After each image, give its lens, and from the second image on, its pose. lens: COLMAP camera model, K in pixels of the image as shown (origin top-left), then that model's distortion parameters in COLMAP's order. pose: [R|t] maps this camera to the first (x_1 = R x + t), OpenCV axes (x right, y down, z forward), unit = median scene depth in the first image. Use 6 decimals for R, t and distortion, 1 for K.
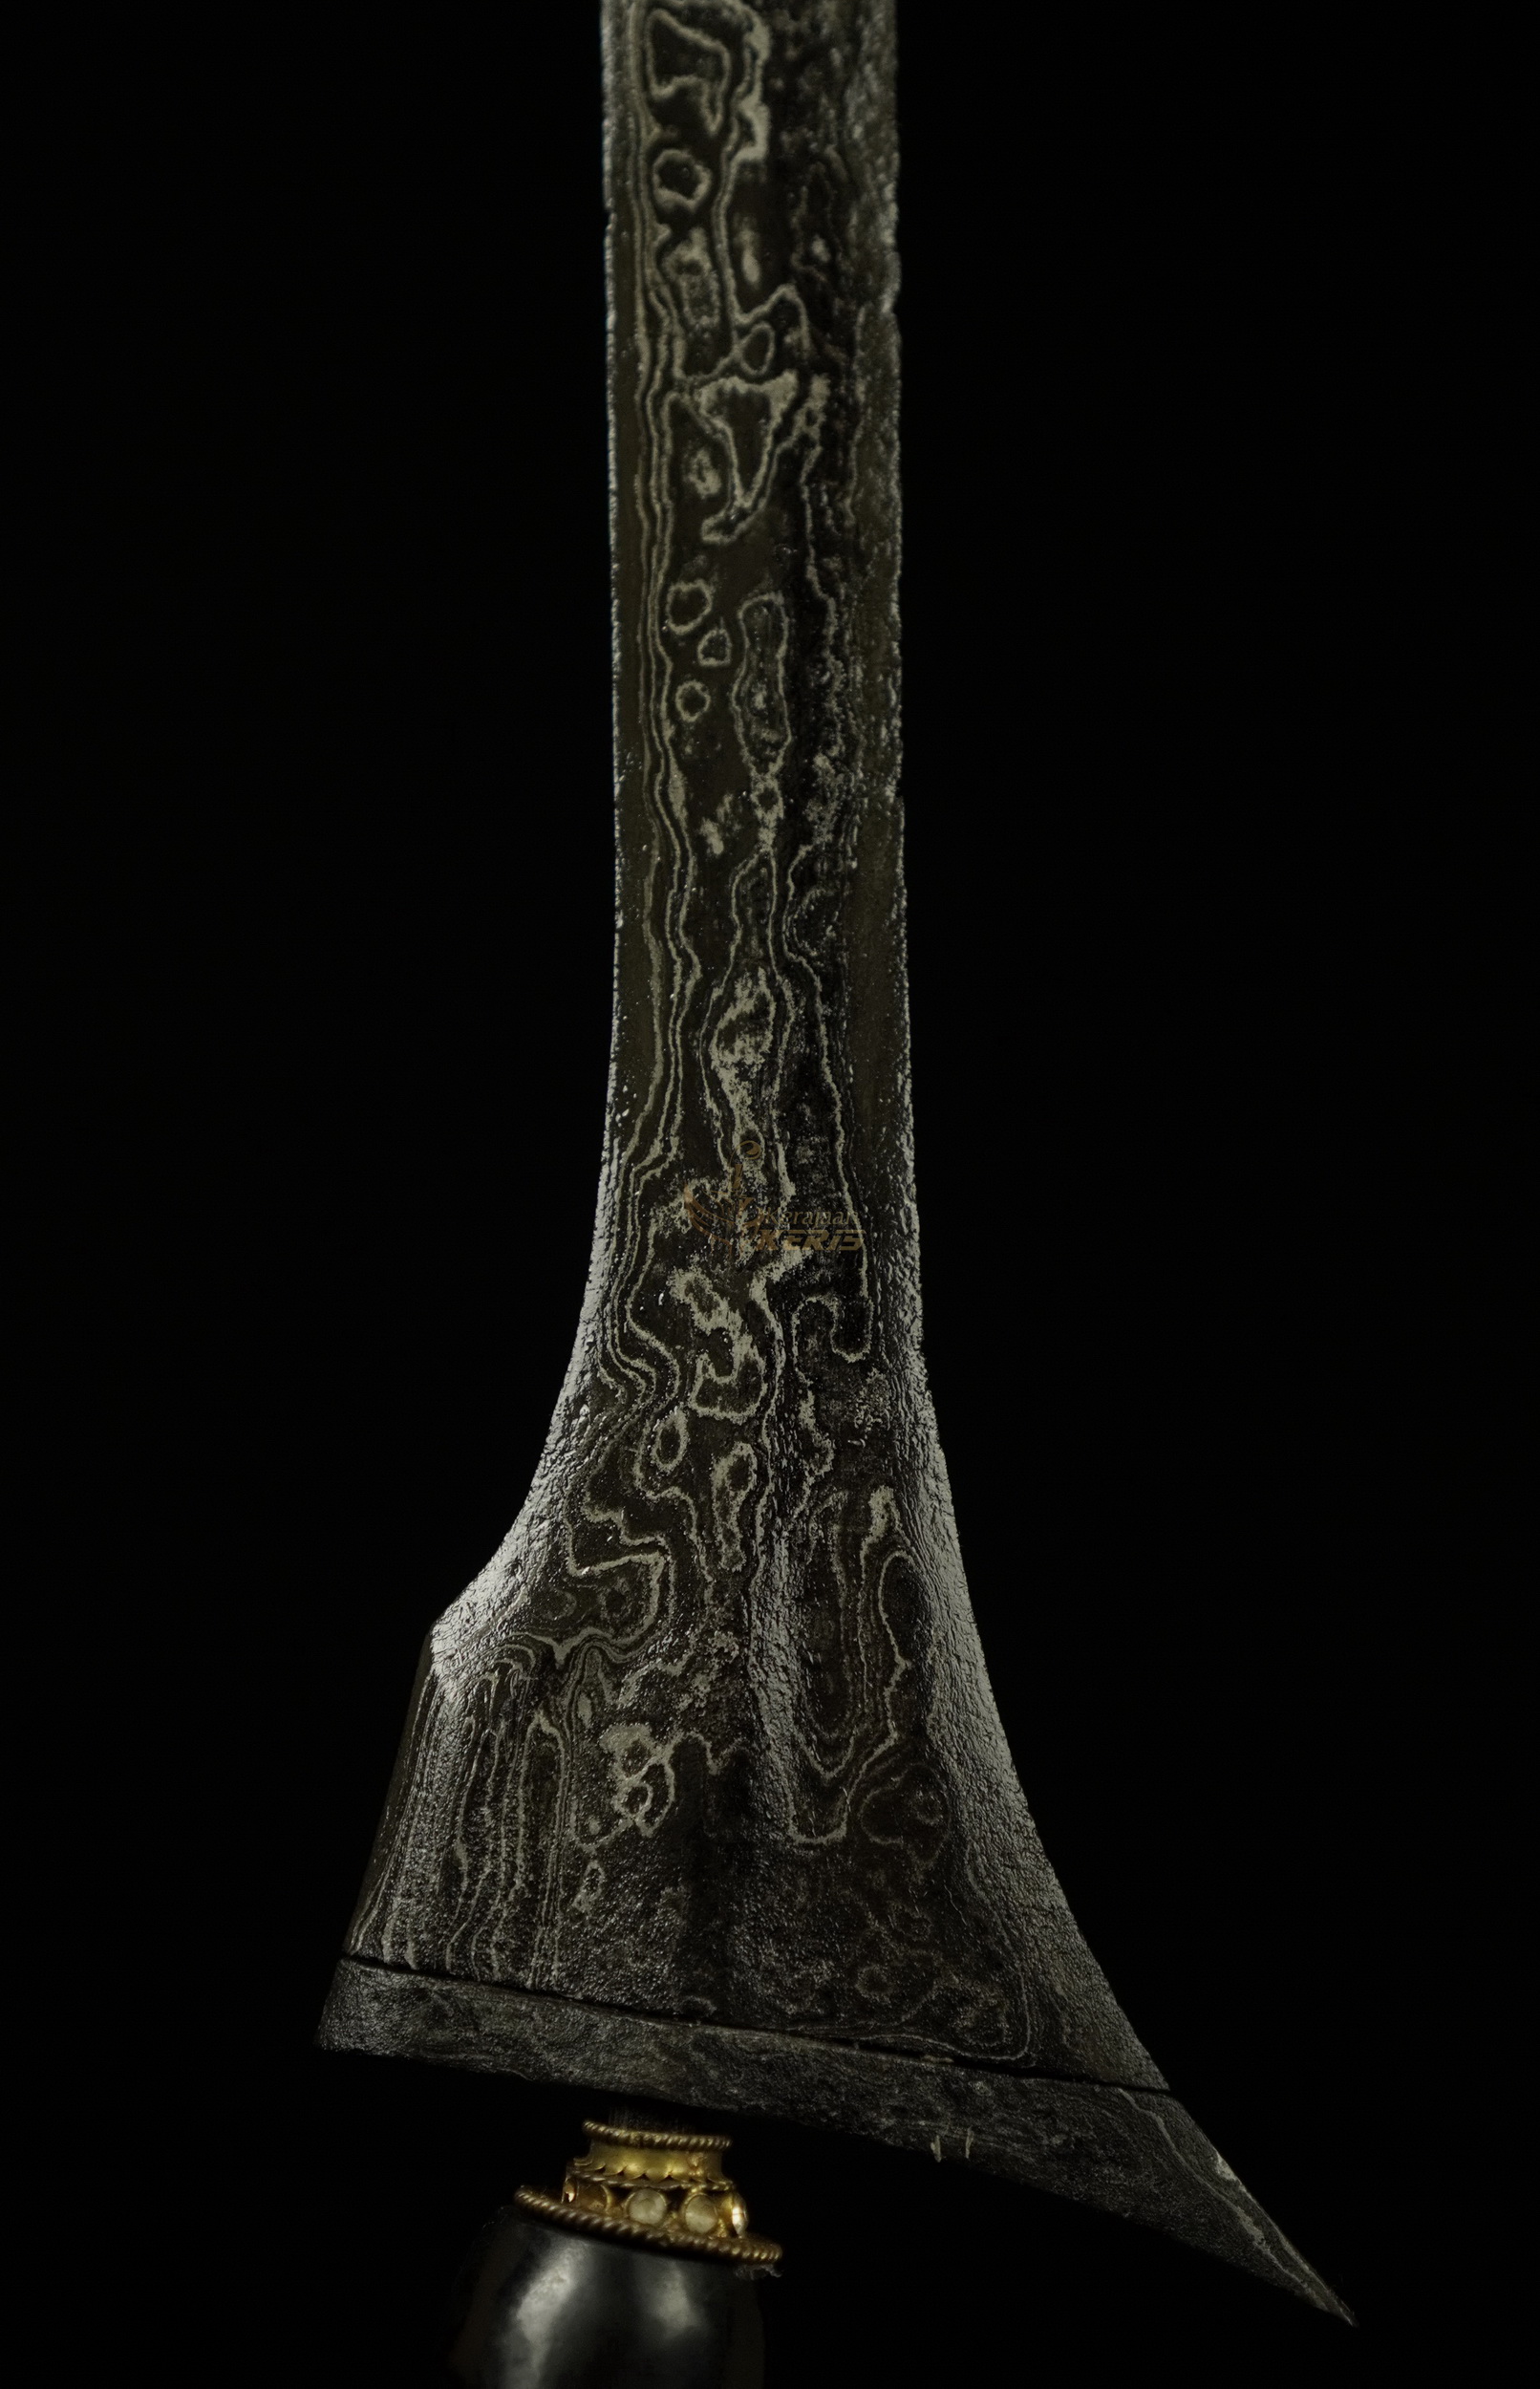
lens RADIAL K [[4203.1, 0, 821.8], [0, 4203.1, 1164.2], [0, 0, 1]] dist [0.198731, 0.000000]
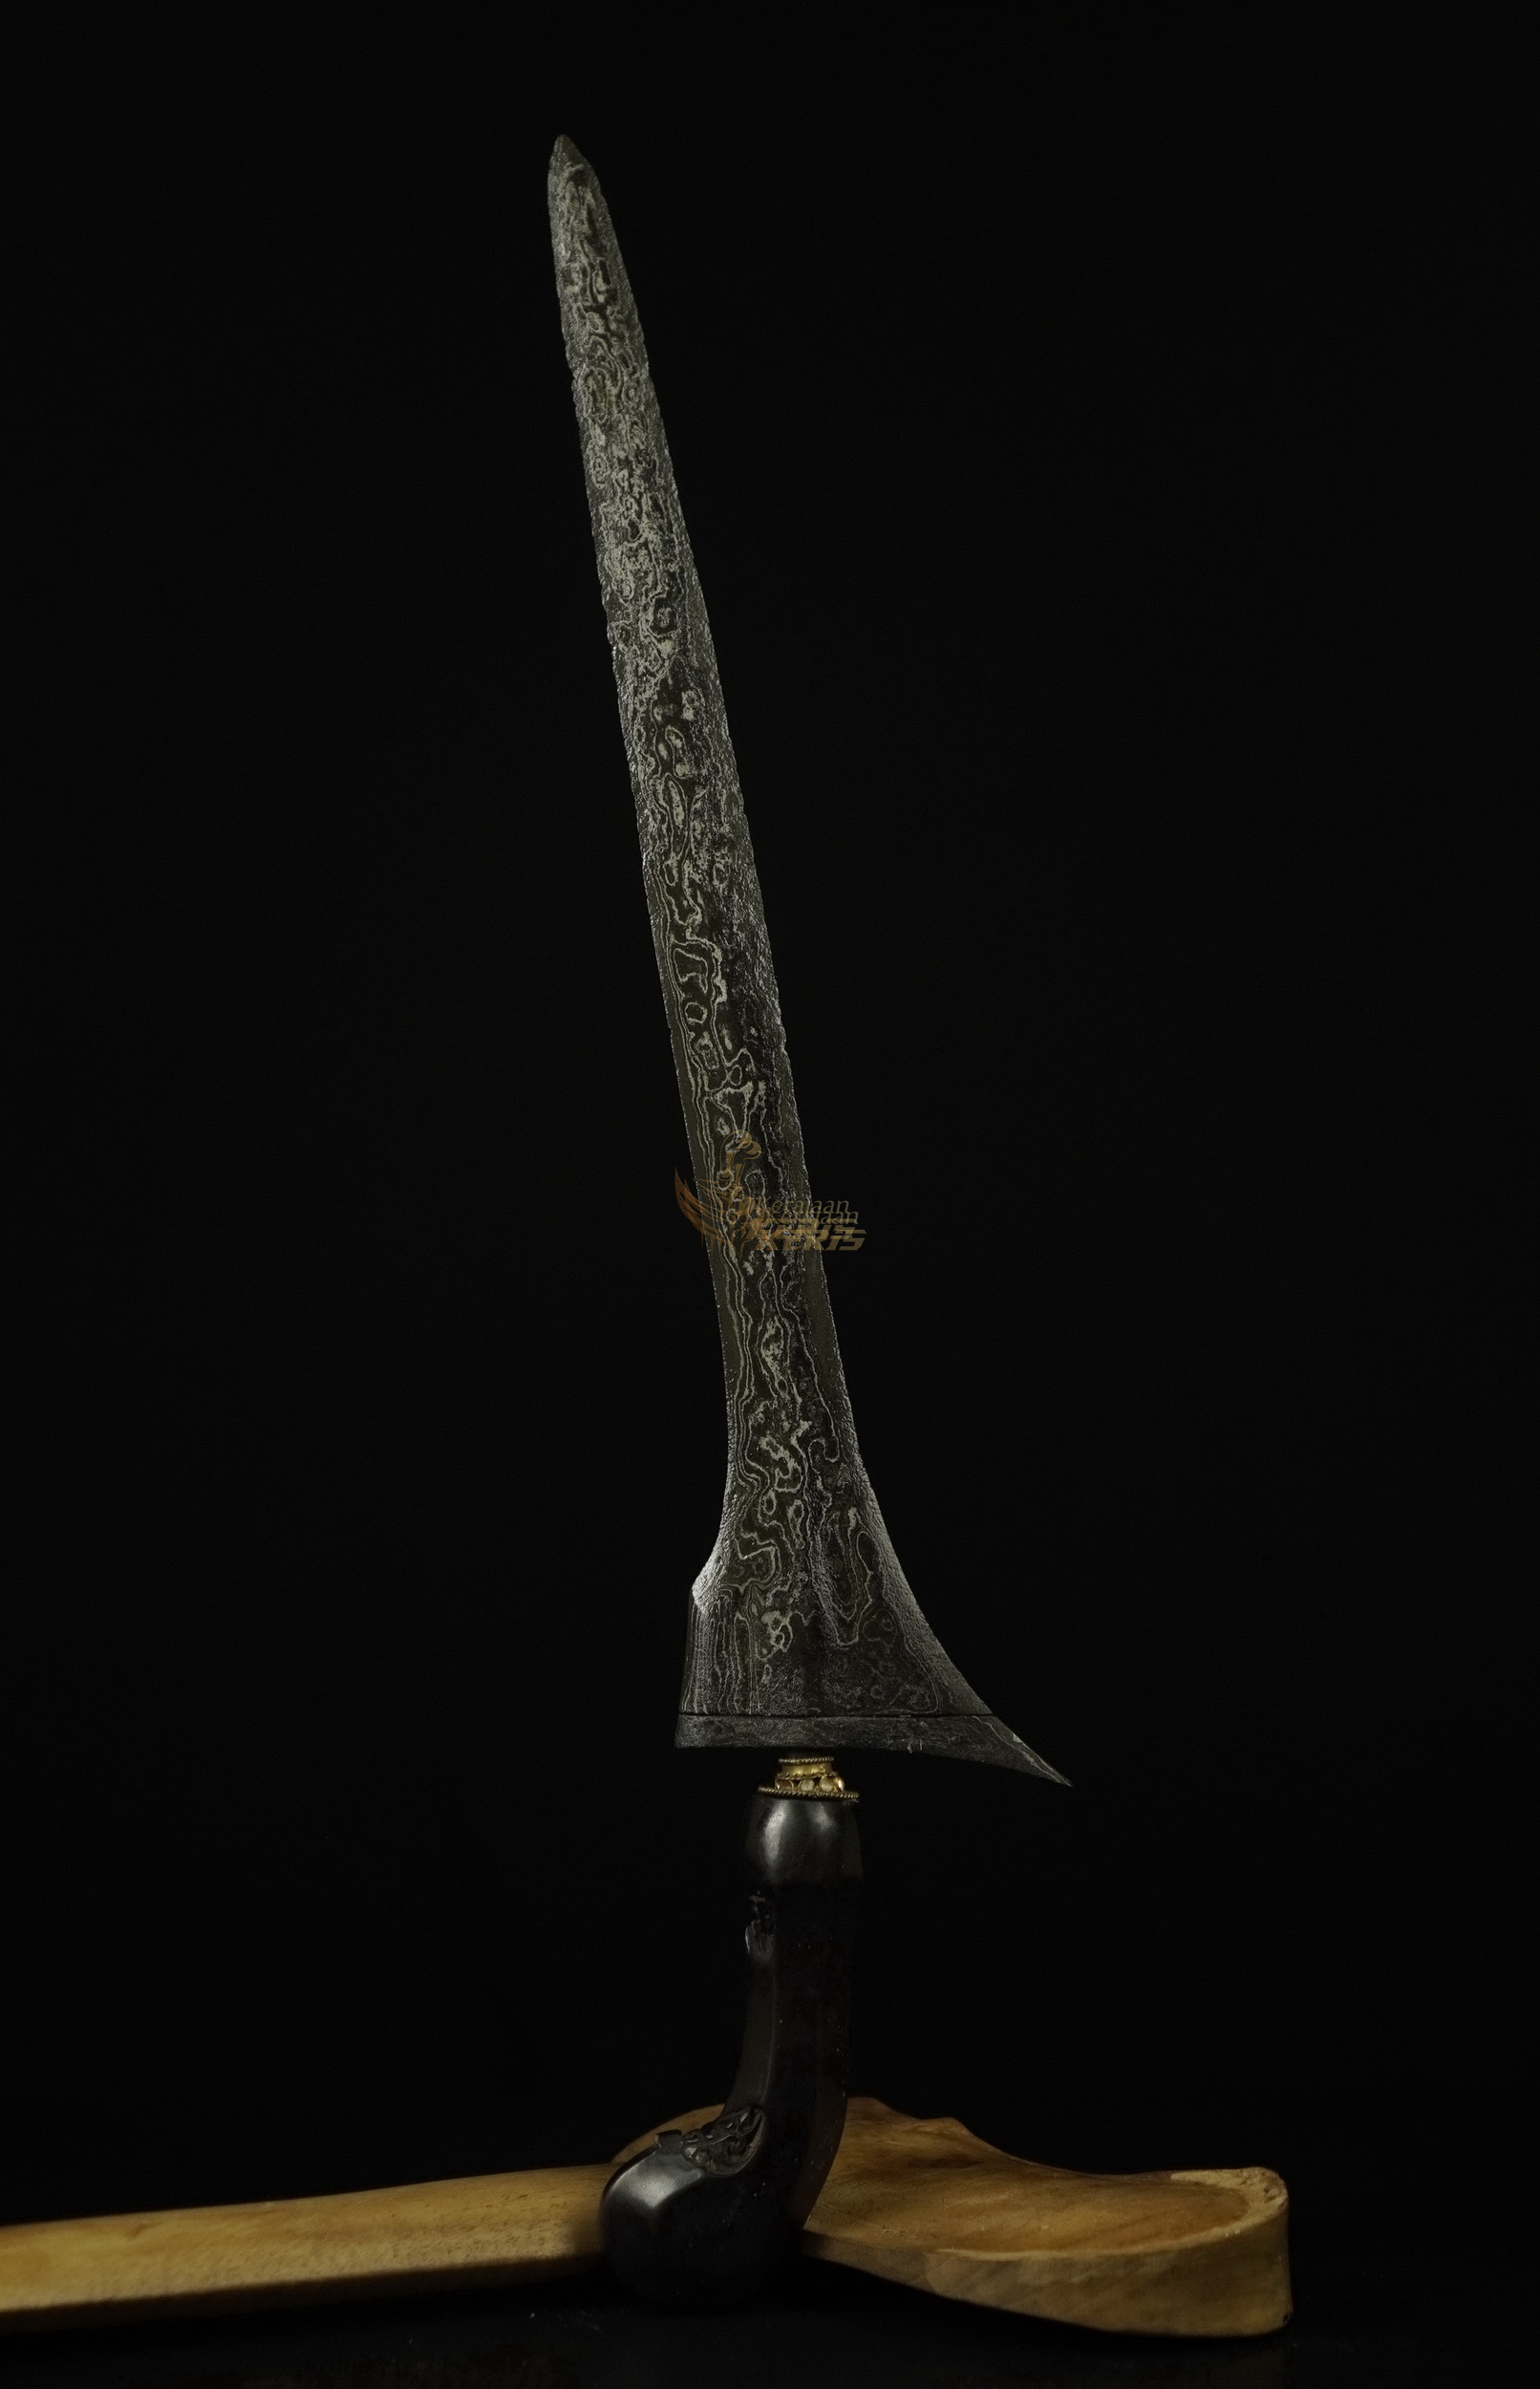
lens RADIAL K [[4203.1, 0, 846.3], [0, 4203.1, 1131.4], [0, 0, 1]] dist [0.198731, 0.000000]
pose [[0.987579, -0.157056, -0.004657, 0.059576], [0.157063, 0.985924, 0.057324, -0.304861], [-0.004411, -0.057343, 0.998345, -1.602787]]
